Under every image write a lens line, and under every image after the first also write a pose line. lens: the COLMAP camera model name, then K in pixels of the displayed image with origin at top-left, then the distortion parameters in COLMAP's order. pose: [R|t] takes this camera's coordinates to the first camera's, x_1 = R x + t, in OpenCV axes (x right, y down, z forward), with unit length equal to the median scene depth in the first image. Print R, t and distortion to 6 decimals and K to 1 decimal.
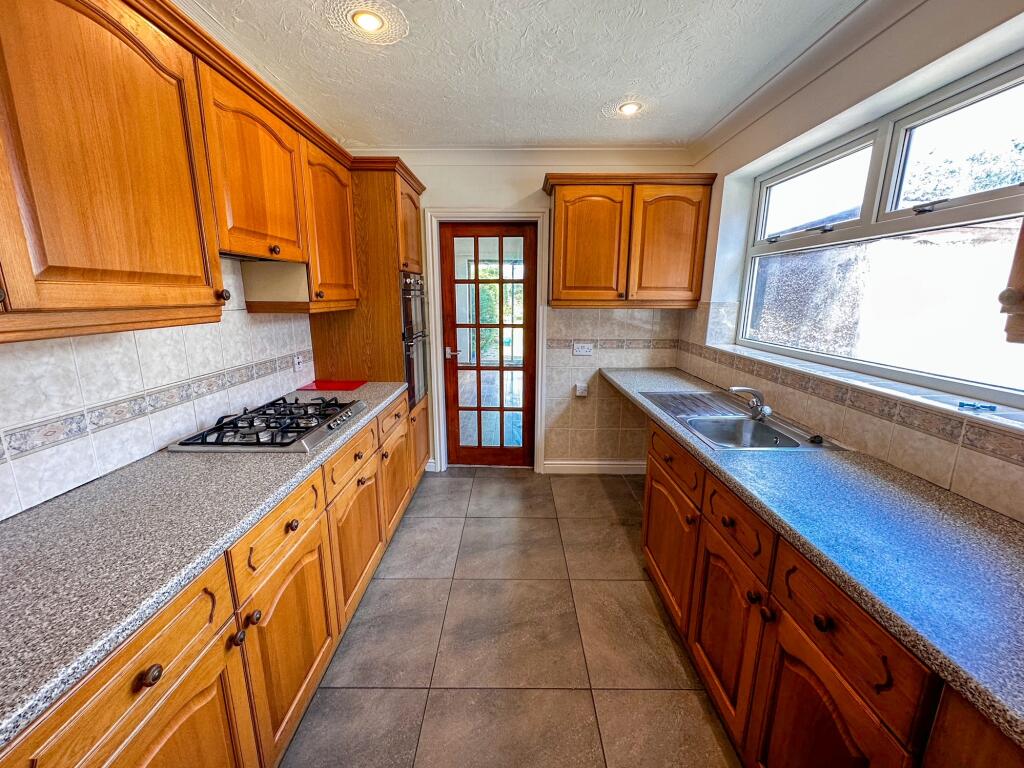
lens RADIAL K [[416.2, 0, 512.0], [0, 416.2, 384.0], [0, 0, 1]] dist [-0.001437, 0.000038]
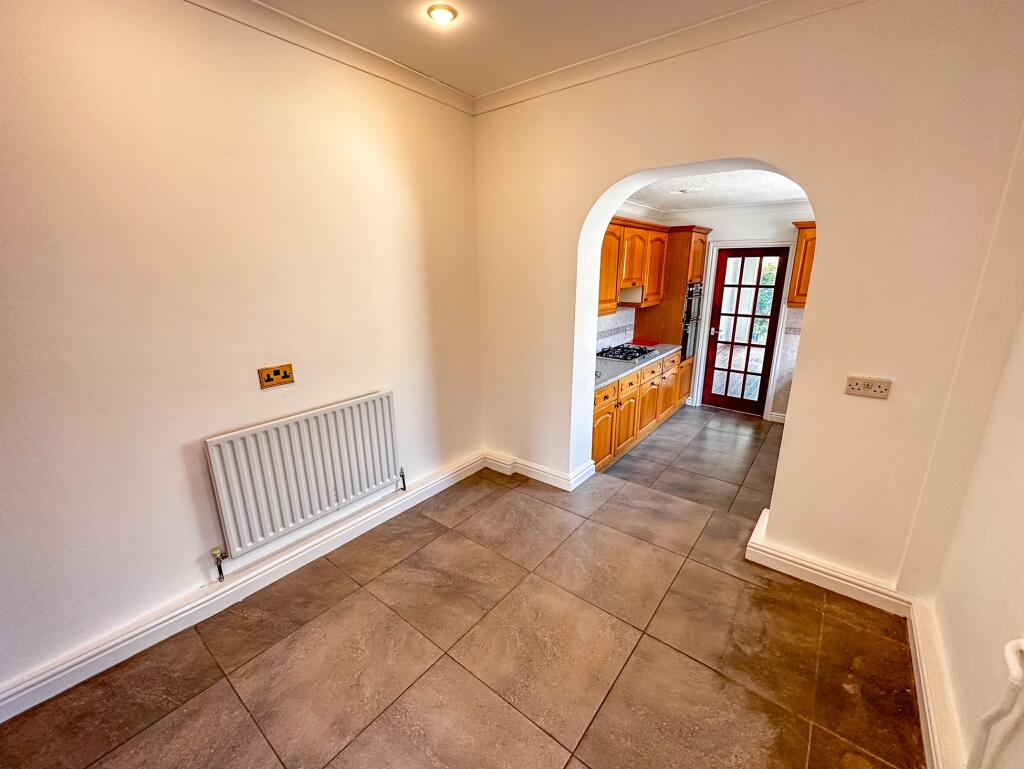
lens RADIAL K [[418.2, 0, 517.4], [0, 418.2, 387.3], [0, 0, 1]] dist [-0.002495, 0.000083]
pose [[0.796599, 0.159040, -0.583212, 0.250241], [-0.119429, 0.987161, 0.106068, 0.062590], [0.592593, -0.014841, 0.805366, -0.829586]]
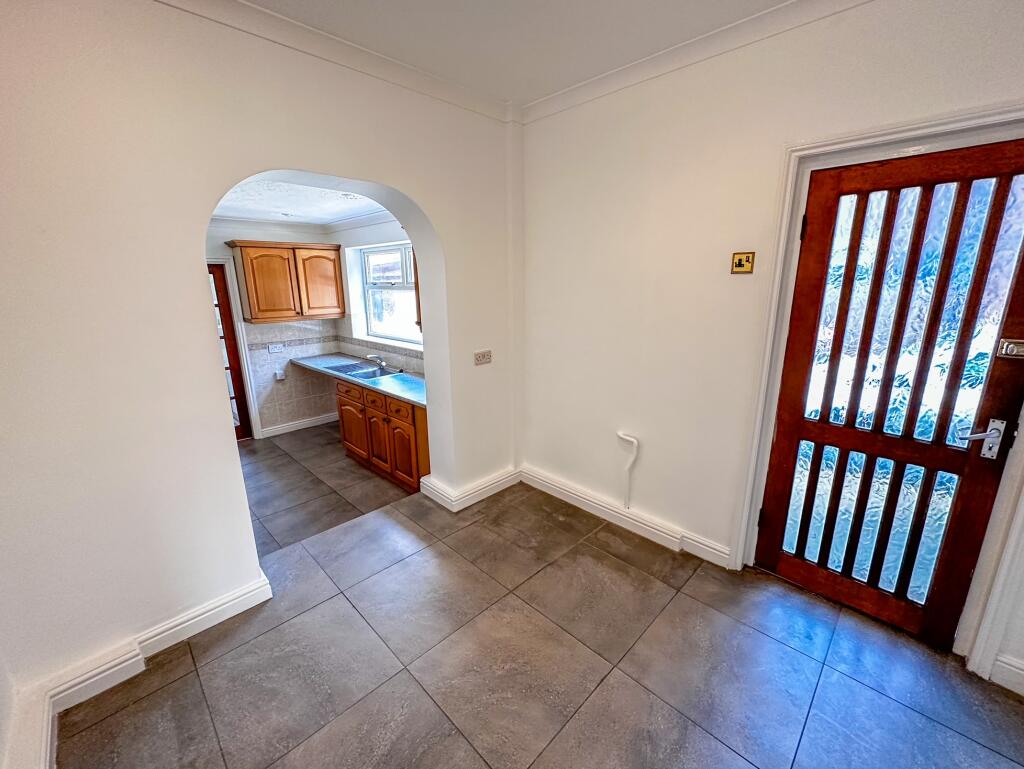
lens RADIAL K [[416.2, 0, 512.0], [0, 416.2, 384.5], [0, 0, 1]] dist [-0.001437, 0.000038]
pose [[0.699956, -0.186166, 0.689495, -0.333507], [0.165295, 0.981444, 0.097190, 0.044807], [-0.694794, 0.045941, 0.717740, -0.757123]]
